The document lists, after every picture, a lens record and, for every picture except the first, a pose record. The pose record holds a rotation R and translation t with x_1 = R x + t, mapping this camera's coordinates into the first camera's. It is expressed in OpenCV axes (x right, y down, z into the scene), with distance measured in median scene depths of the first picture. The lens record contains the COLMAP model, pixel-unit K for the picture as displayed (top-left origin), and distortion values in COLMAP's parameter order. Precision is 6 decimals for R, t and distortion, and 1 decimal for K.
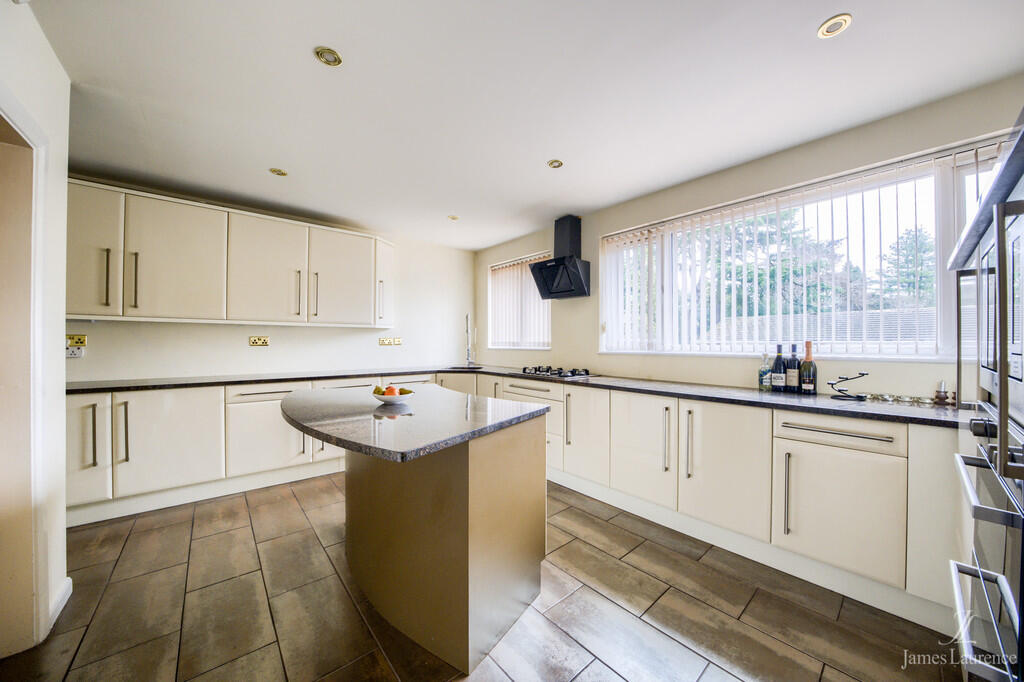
lens RADIAL K [[351.5, 0, 515.3], [0, 351.5, 334.5], [0, 0, 1]] dist [-0.029409, 0.000196]
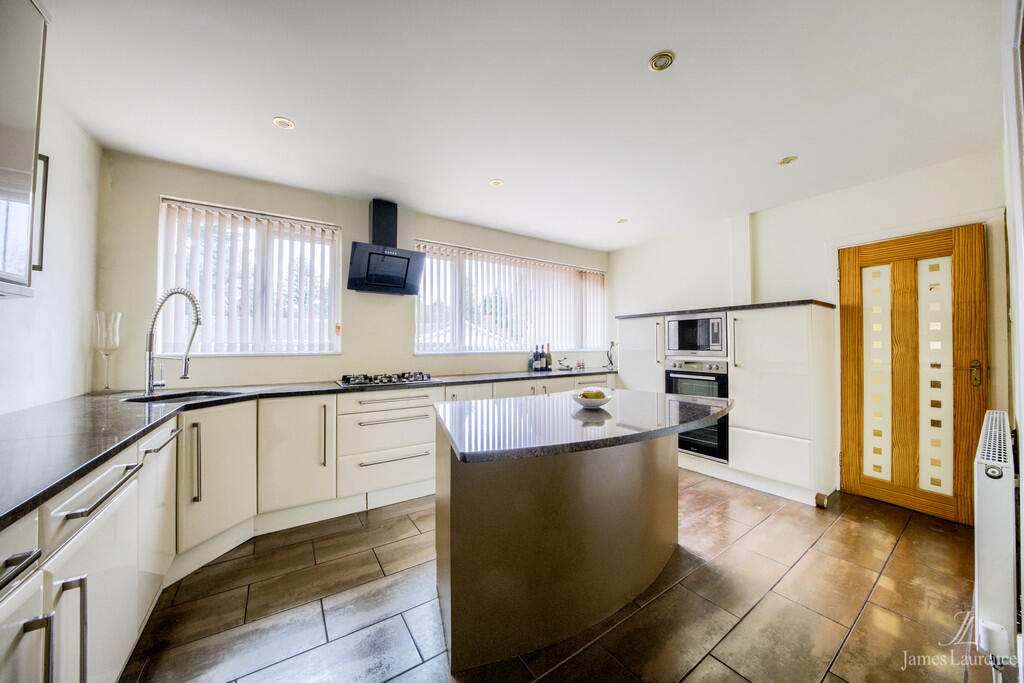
lens RADIAL K [[351.5, 0, 515.3], [0, 351.5, 335.0], [0, 0, 1]] dist [-0.029409, 0.000196]
pose [[0.109229, 0.017197, 0.993868, -1.102609], [-0.025904, 0.999560, -0.014448, 0.005353], [-0.993679, -0.024167, 0.109626, 0.915200]]
